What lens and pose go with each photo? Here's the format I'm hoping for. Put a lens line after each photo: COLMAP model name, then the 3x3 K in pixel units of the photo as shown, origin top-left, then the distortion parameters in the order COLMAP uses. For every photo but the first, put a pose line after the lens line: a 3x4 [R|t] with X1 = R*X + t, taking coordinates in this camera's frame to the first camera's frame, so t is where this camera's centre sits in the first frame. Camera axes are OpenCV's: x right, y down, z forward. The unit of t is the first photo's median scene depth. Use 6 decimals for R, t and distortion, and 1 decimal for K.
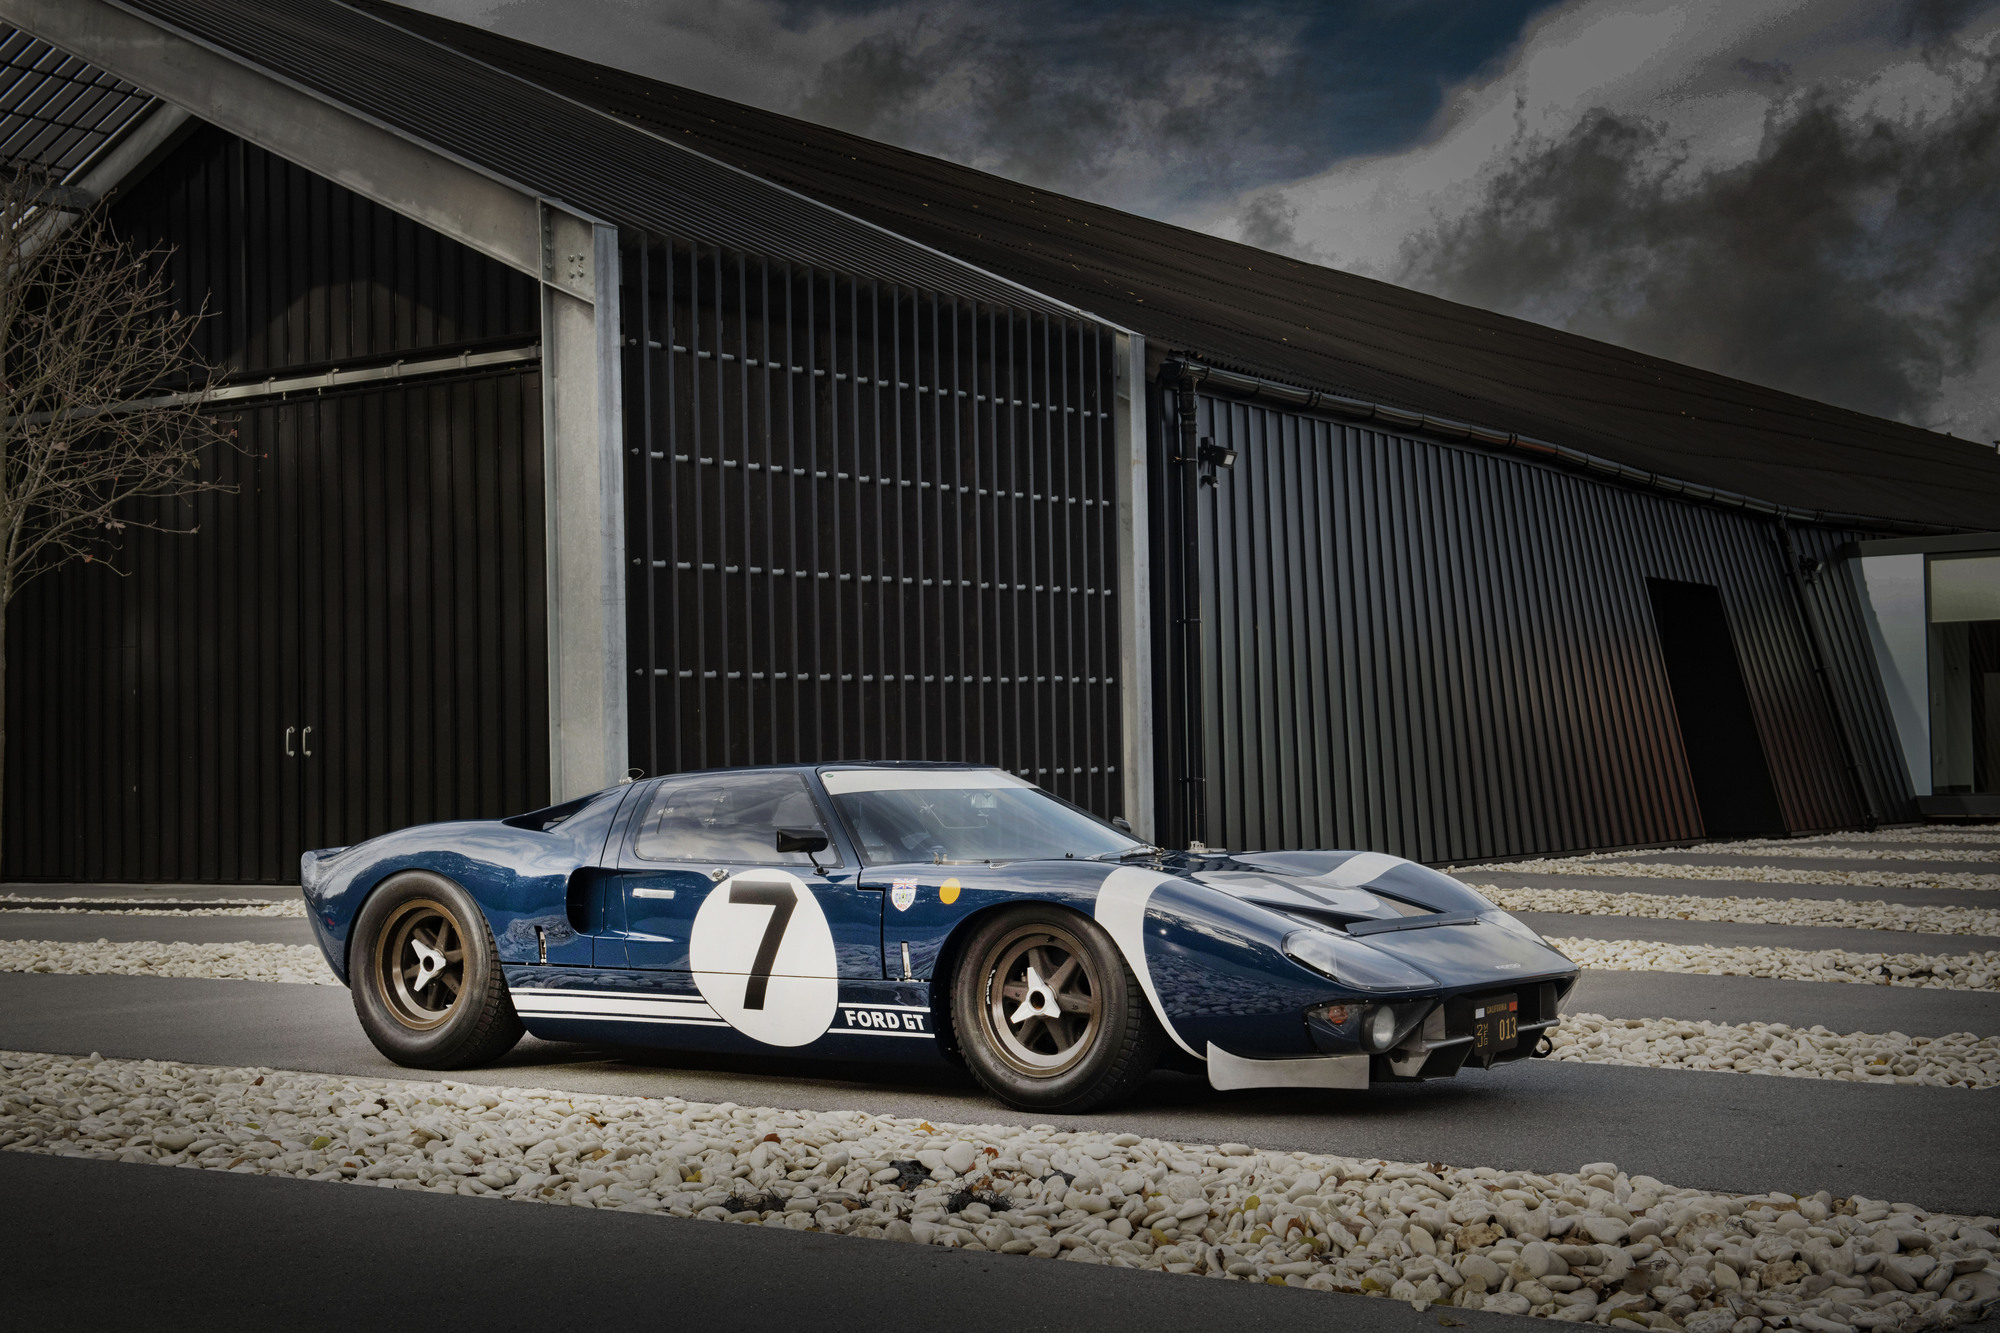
lens RADIAL K [[2718.0, 0, 996.9], [0, 2718.0, 664.6], [0, 0, 1]] dist [0.110411, 0.000000]
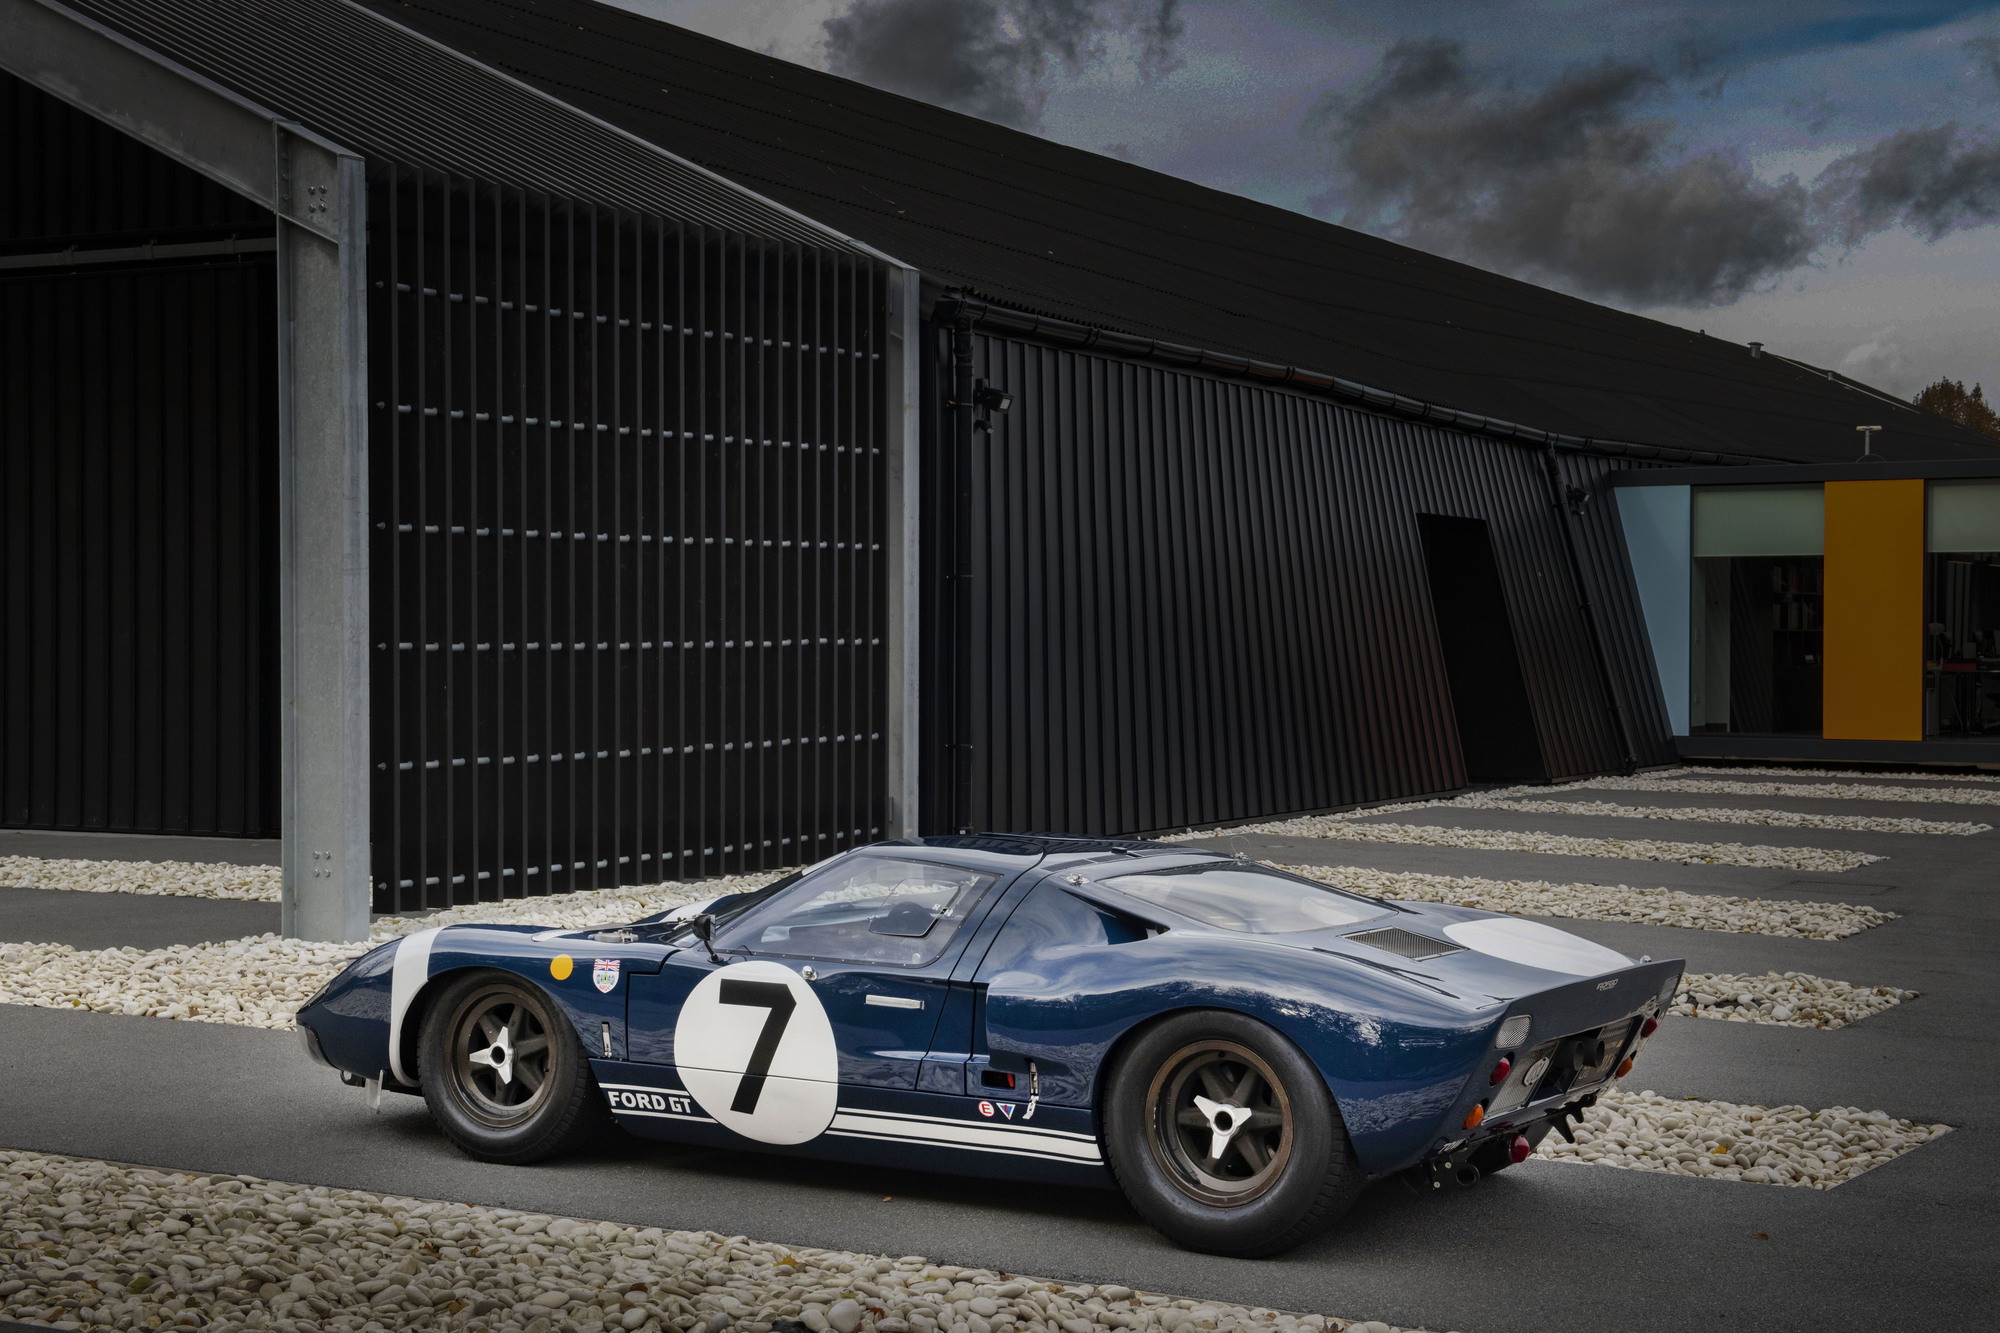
lens RADIAL K [[2947.6, 0, 995.1], [0, 2947.6, 670.6], [0, 0, 1]] dist [0.112483, 0.000000]
pose [[0.993772, 0.018308, 0.109919, -0.035559], [-0.024063, 0.998395, 0.051259, -0.045292], [-0.108805, -0.053585, 0.992618, -0.014333]]
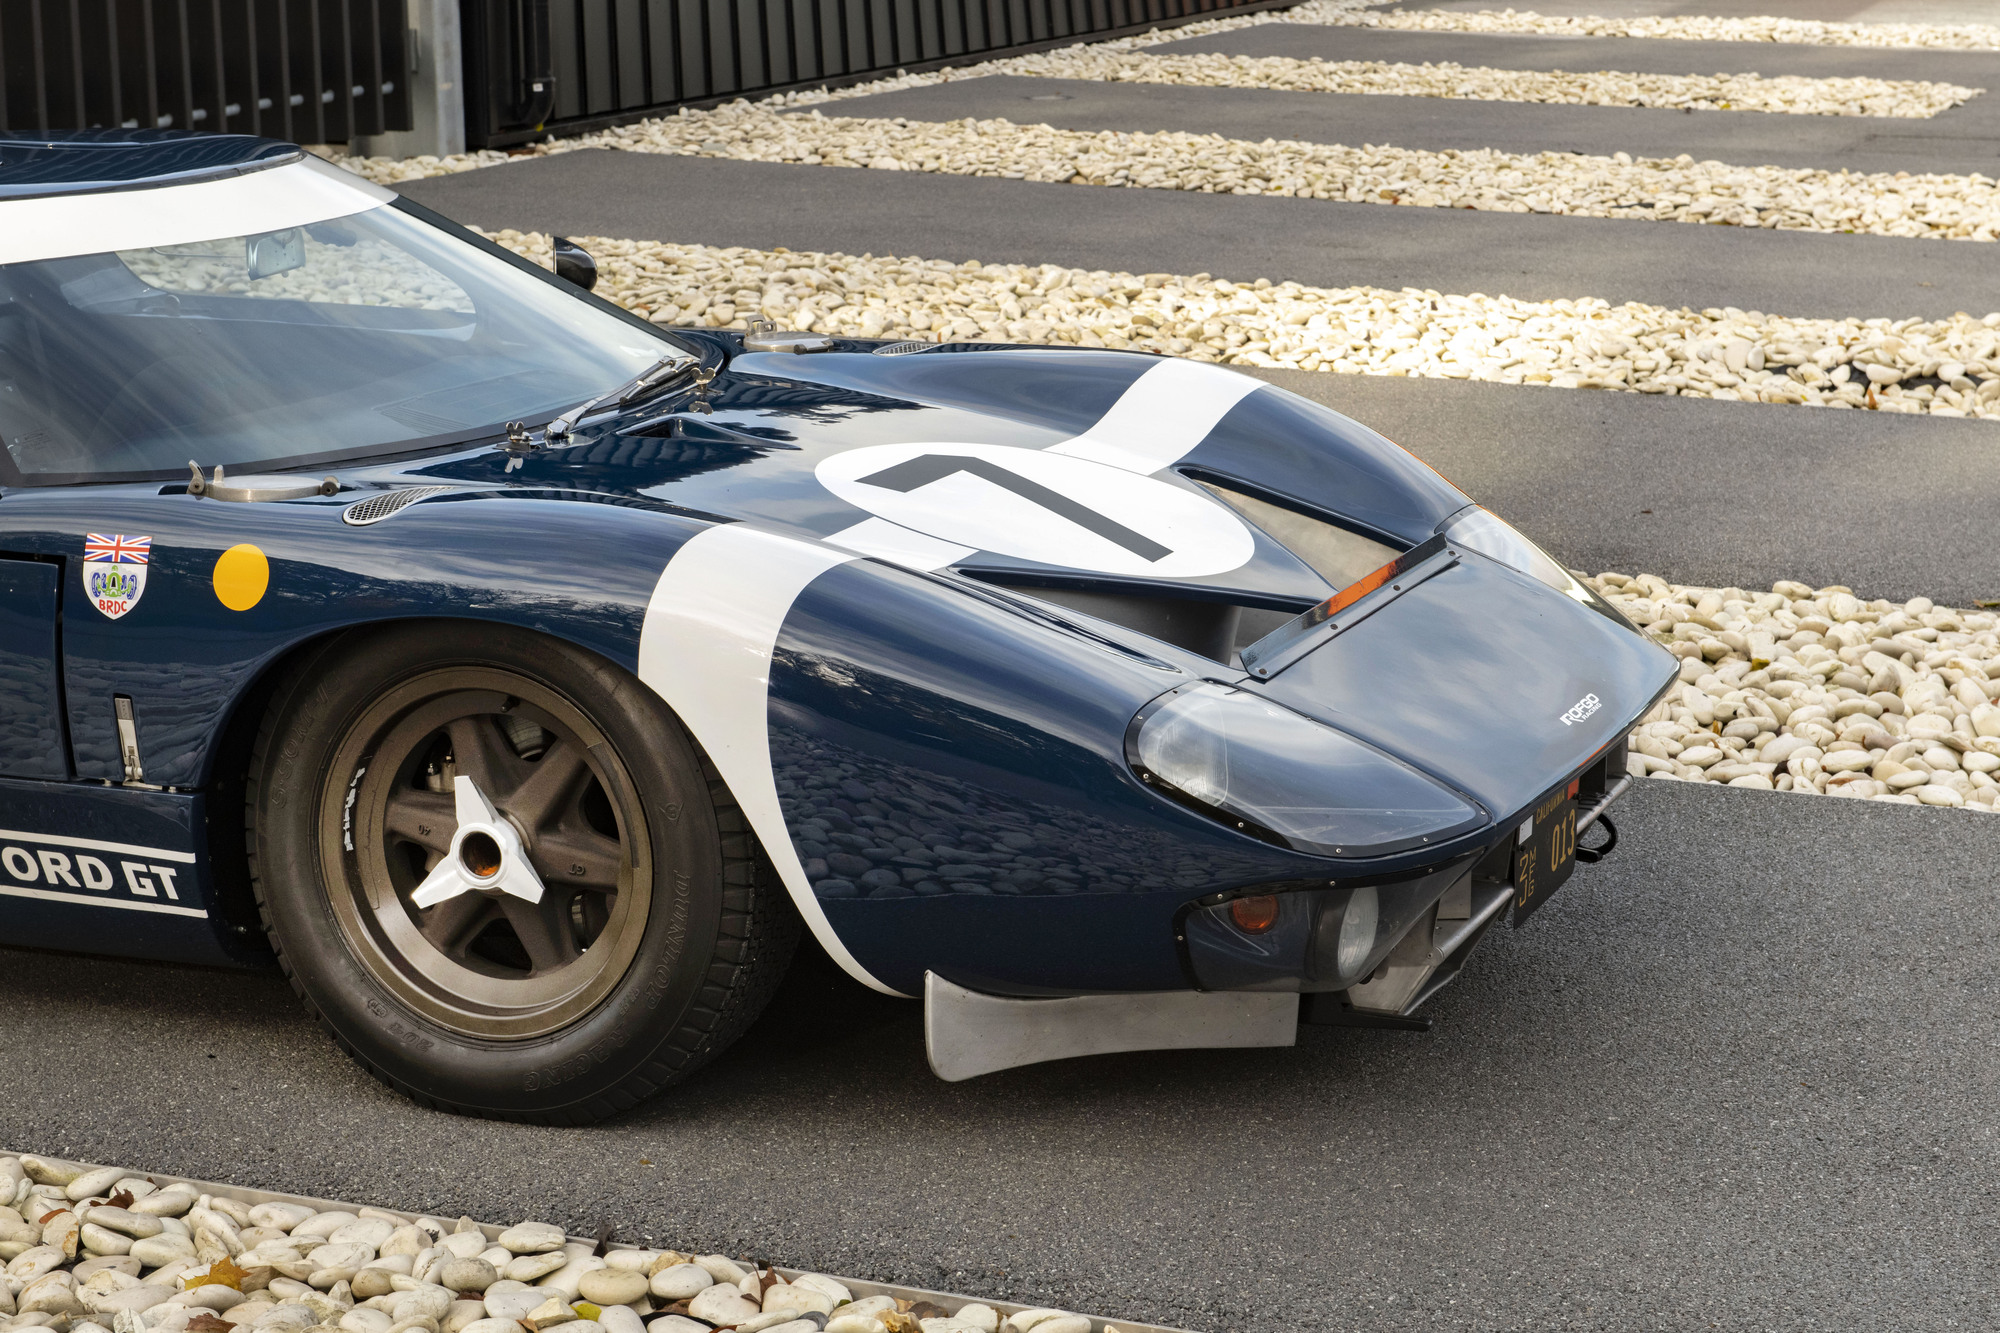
lens RADIAL K [[3906.9, 0, 1044.8], [0, 3906.9, 628.8], [0, 0, 1]] dist [0.106034, 0.000000]
pose [[0.972479, -0.039108, 0.229684, -0.018389], [-0.019546, 0.968643, 0.247687, -0.027427], [-0.232168, -0.245359, 0.941221, 0.233419]]
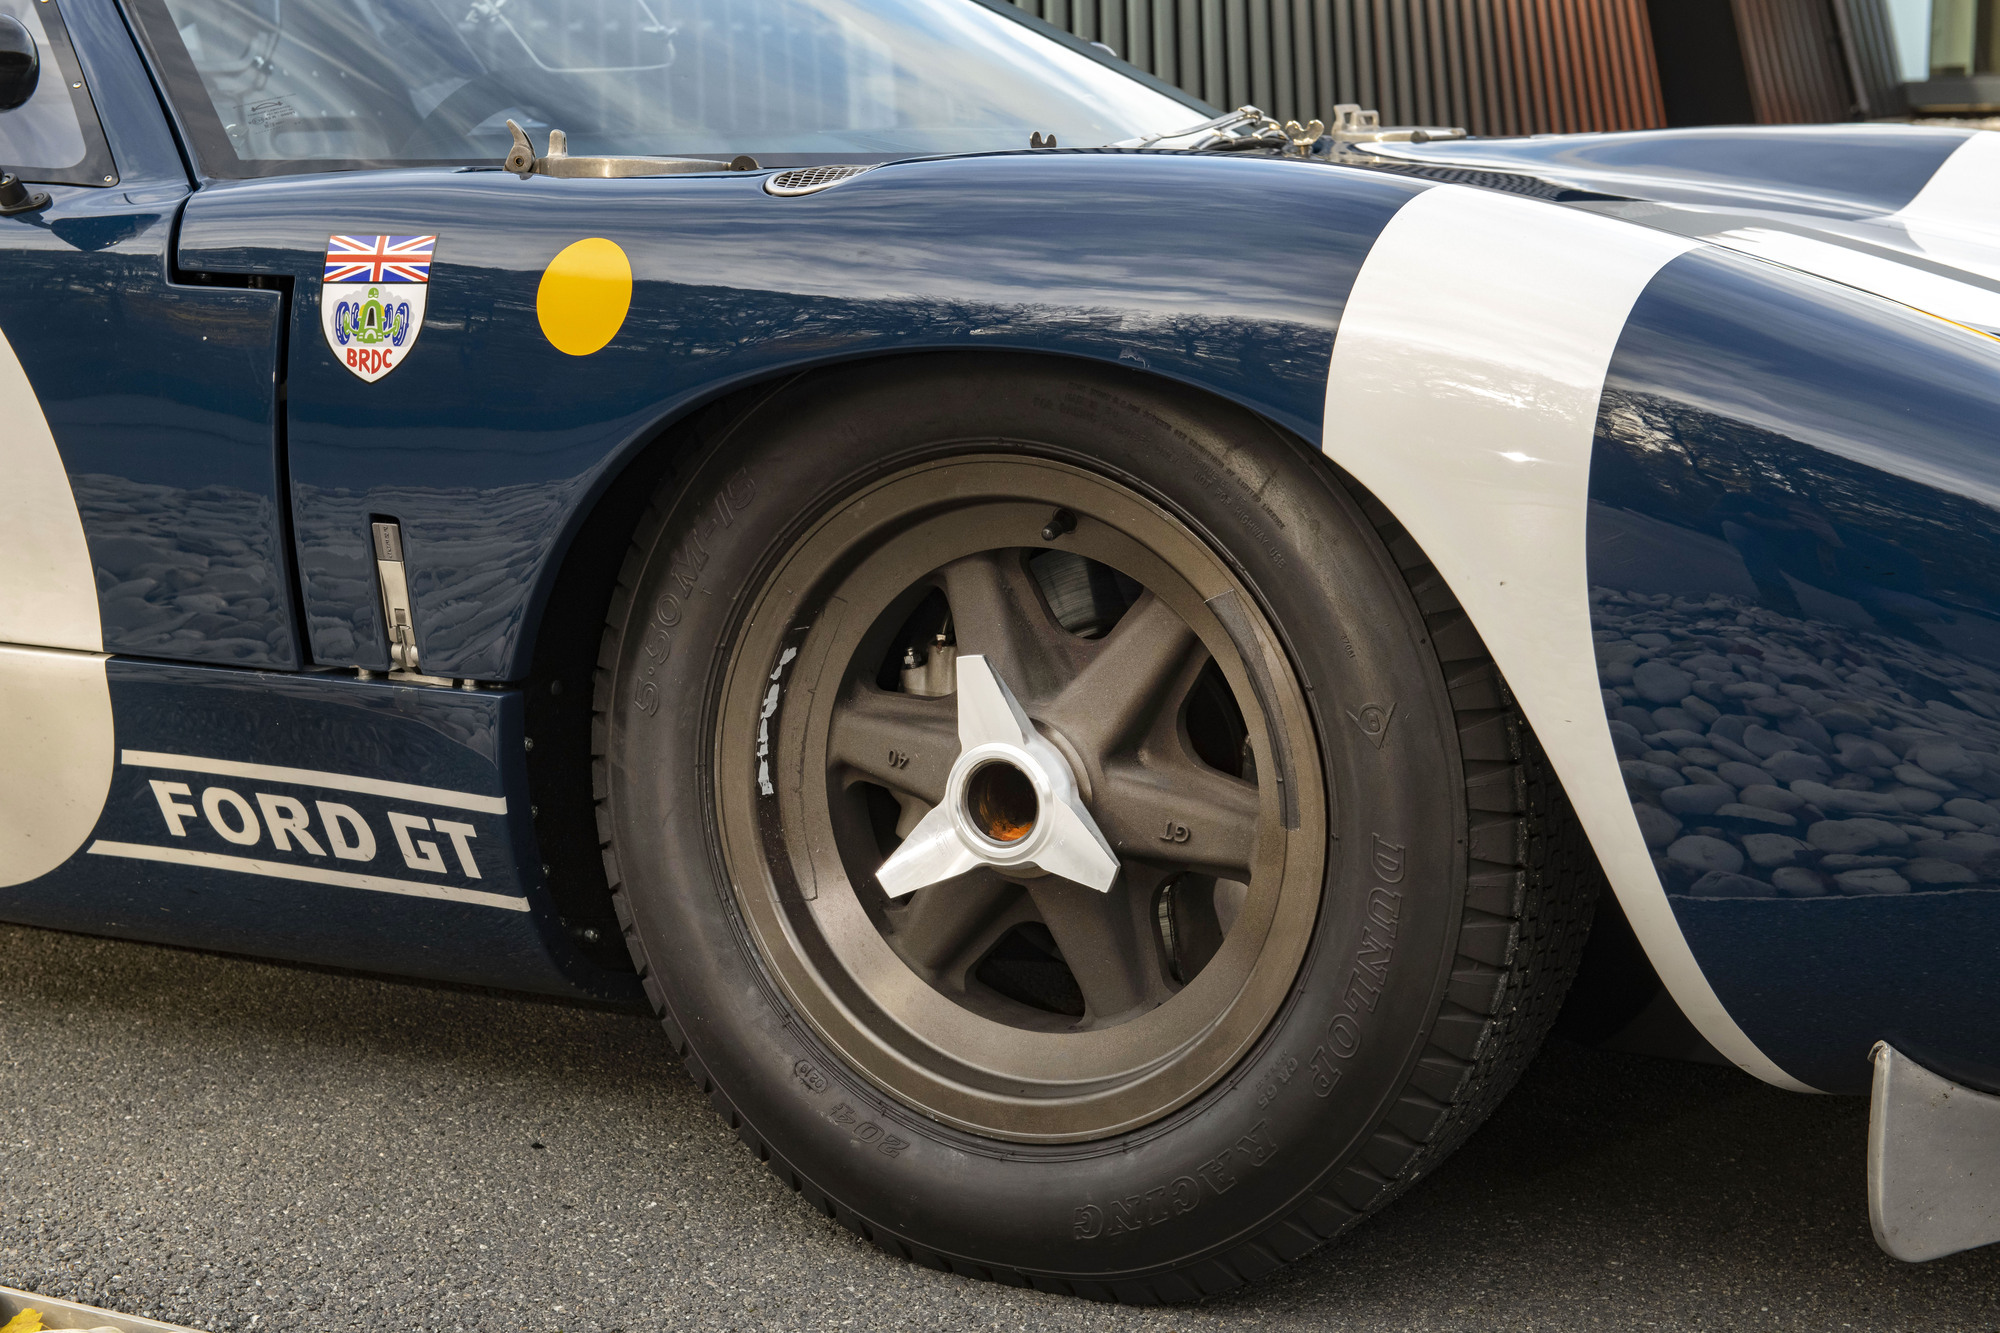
lens RADIAL K [[3120.0, 0, 1002.5], [0, 3120.0, 658.8], [0, 0, 1]] dist [0.133129, 0.000000]
pose [[0.992010, -0.018443, 0.124800, -0.008371], [-0.009660, 0.975246, 0.220910, 0.029604], [-0.125785, -0.220350, 0.967276, 0.395939]]
